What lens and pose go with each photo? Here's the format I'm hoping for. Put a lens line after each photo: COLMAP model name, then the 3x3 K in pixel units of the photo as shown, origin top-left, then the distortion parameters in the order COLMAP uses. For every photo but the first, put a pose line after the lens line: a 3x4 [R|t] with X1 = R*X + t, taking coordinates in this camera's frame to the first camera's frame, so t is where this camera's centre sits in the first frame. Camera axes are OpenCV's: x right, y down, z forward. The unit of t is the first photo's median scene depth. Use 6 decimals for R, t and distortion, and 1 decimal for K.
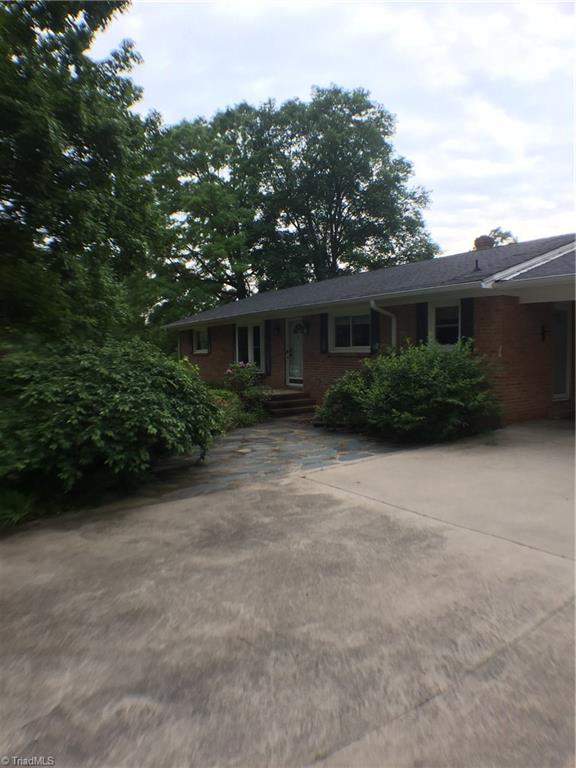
lens RADIAL K [[512.2, 0, 289.2], [0, 512.2, 381.5], [0, 0, 1]] dist [-0.164847, 0.002645]
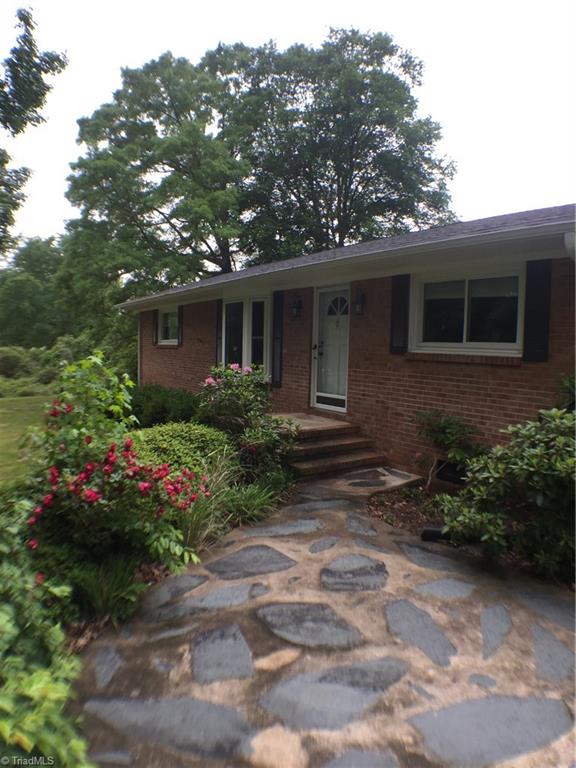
lens RADIAL K [[512.2, 0, 293.6], [0, 512.2, 387.1], [0, 0, 1]] dist [-0.164847, 0.002645]
pose [[0.998273, 0.030902, 0.049965, -0.026240], [-0.031936, 0.999289, 0.020026, -0.012282], [-0.049311, -0.021587, 0.998550, 0.214945]]
